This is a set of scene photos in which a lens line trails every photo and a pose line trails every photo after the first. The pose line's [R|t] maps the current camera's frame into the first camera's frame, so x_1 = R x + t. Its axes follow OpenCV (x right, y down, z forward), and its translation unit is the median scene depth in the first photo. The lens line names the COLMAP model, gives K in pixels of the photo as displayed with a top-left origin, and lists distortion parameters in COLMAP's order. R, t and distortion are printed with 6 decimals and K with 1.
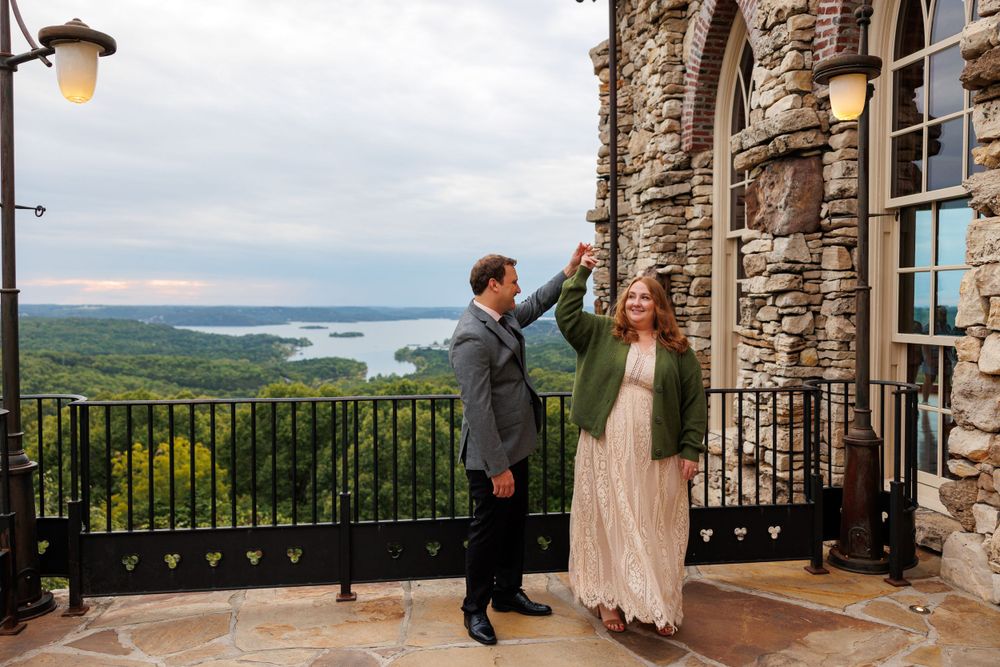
lens RADIAL K [[844.2, 0, 510.7], [0, 844.2, 336.4], [0, 0, 1]] dist [0.001560, -0.000176]
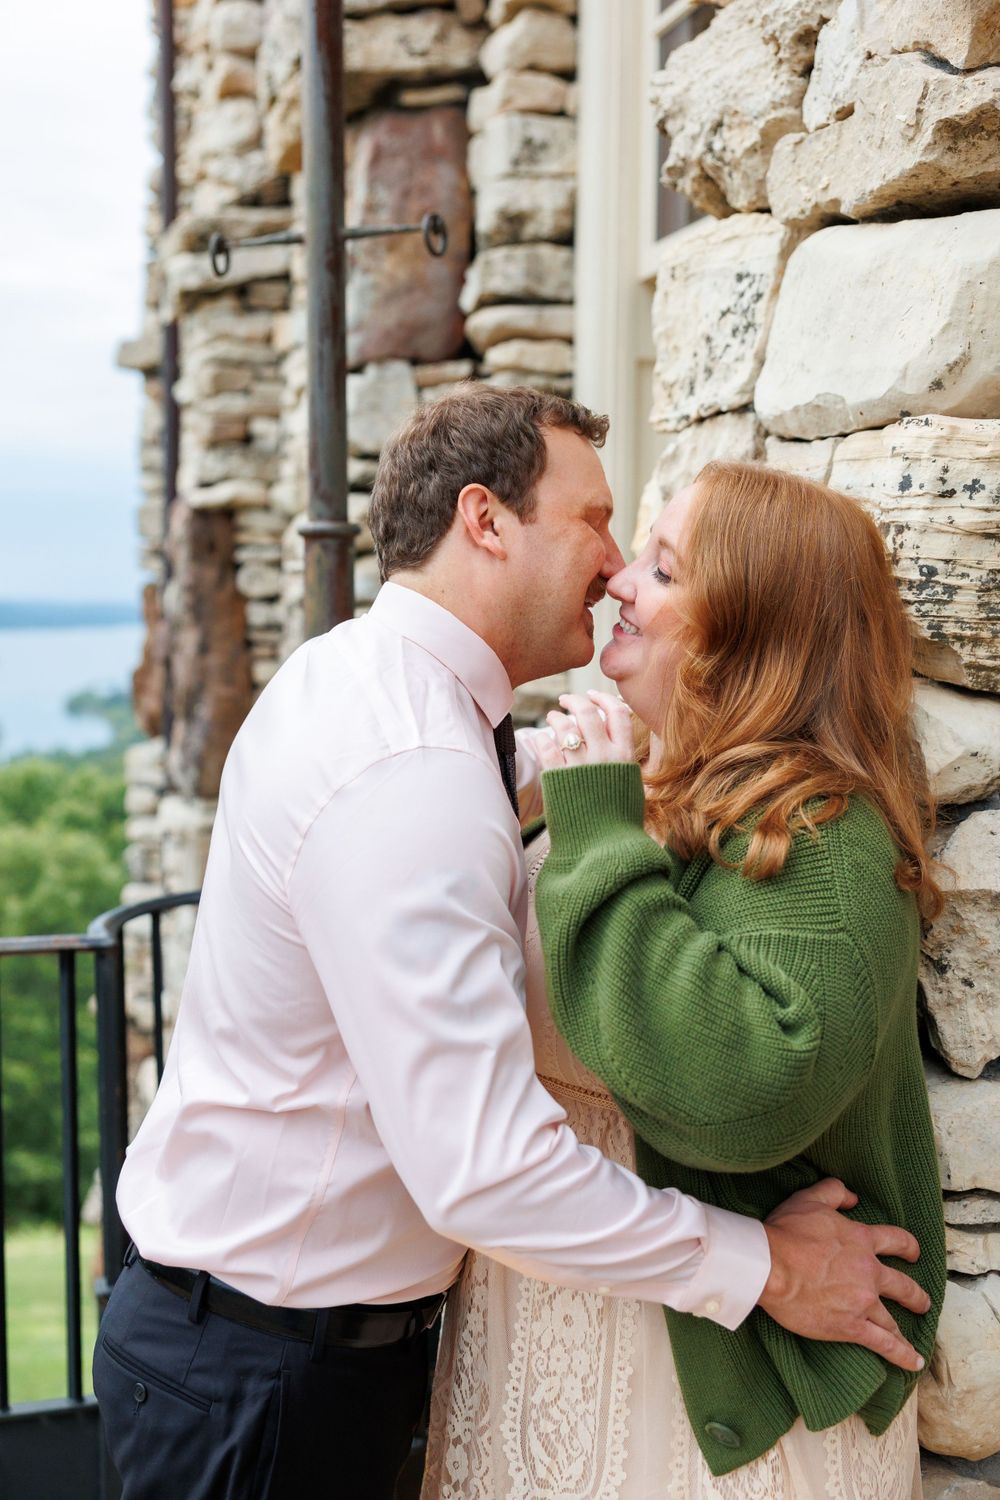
lens RADIAL K [[1765.9, 0, 514.7], [0, 1765.9, 729.0], [0, 0, 1]] dist [0.022624, 0.000000]
pose [[0.994595, 0.002701, 0.103794, 0.229505], [-0.006390, 0.999359, 0.035230, -0.009377], [-0.103632, -0.035703, 0.993975, 0.258262]]
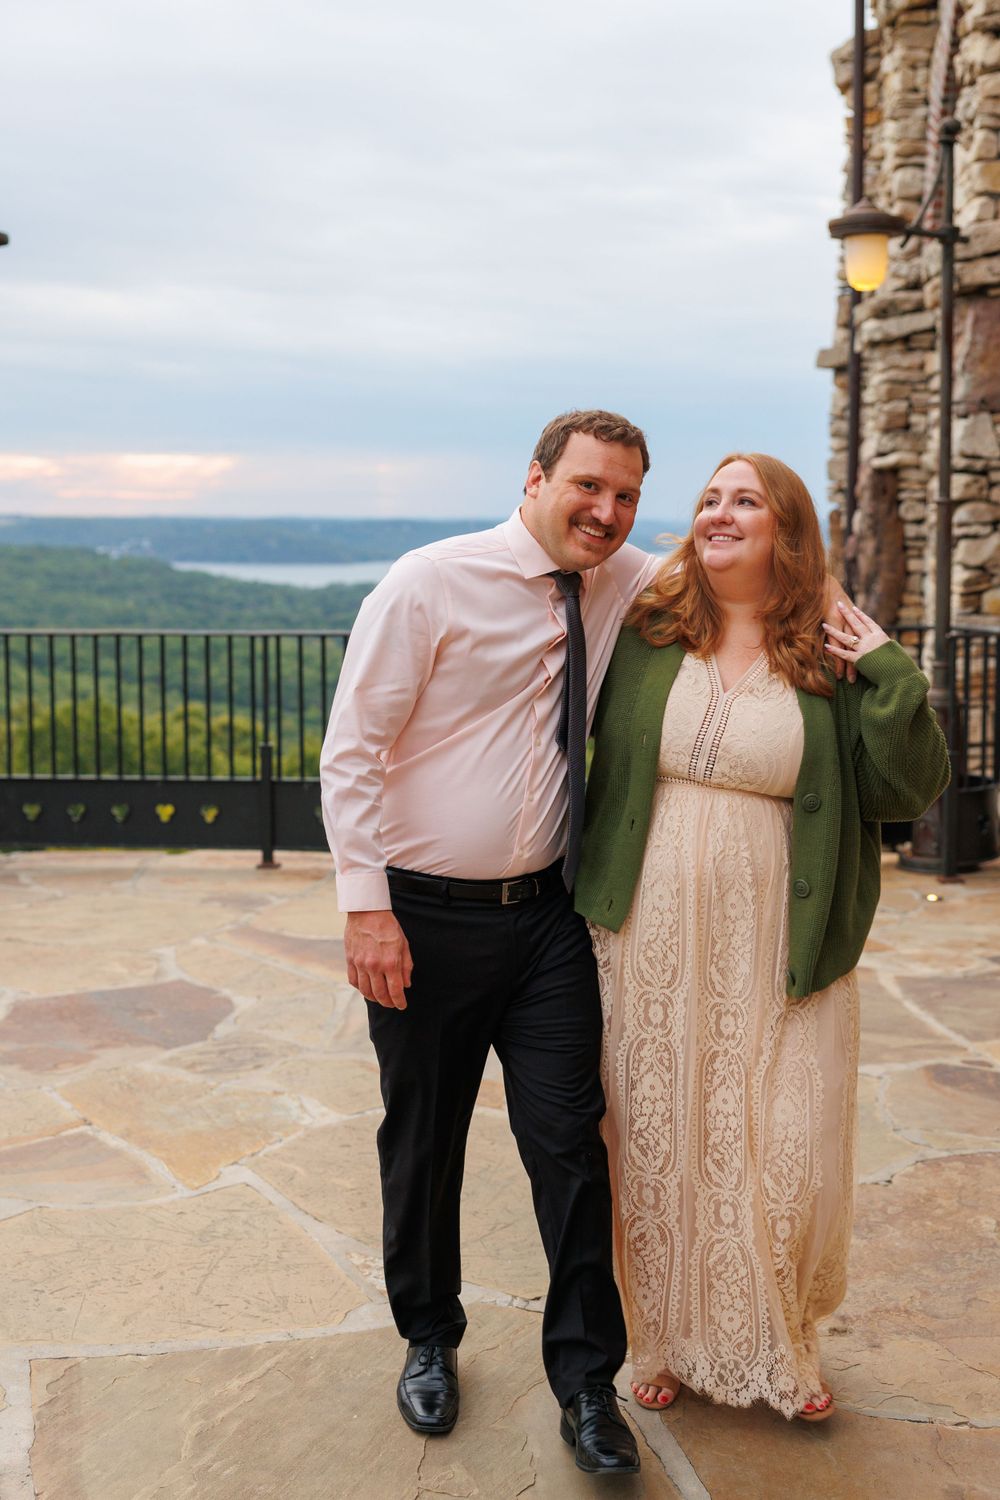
lens RADIAL K [[2071.8, 0, 501.2], [0, 2071.8, 749.4], [0, 0, 1]] dist [-0.002026, 0.000000]
pose [[0.974899, 0.028041, -0.220873, 0.244533], [-0.011423, 0.997030, 0.076157, 0.014983], [0.222352, -0.071722, 0.972325, -0.484590]]
